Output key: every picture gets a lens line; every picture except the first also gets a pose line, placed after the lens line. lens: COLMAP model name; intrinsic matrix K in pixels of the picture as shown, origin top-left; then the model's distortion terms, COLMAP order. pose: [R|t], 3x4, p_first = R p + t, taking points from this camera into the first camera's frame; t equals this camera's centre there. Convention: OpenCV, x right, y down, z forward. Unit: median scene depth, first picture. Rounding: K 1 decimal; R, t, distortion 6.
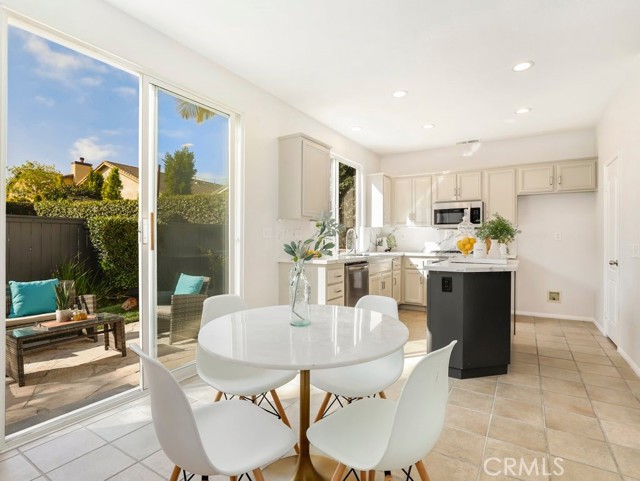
lens RADIAL K [[328.3, 0, 326.8], [0, 328.3, 238.6], [0, 0, 1]] dist [-0.014465, 0.000116]
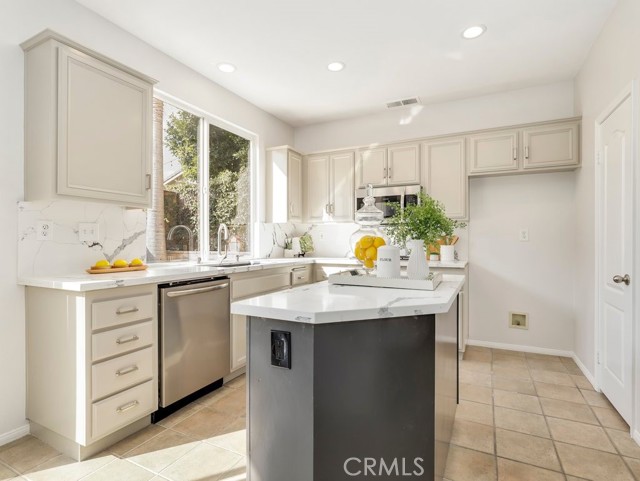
lens RADIAL K [[327.2, 0, 326.2], [0, 327.2, 241.9], [0, 0, 1]] dist [-0.005391, -0.000072]
pose [[0.995850, -0.003469, 0.090942, 0.202365], [0.002909, 0.999976, 0.006295, 0.001875], [-0.090961, -0.006005, 0.995836, 0.309233]]
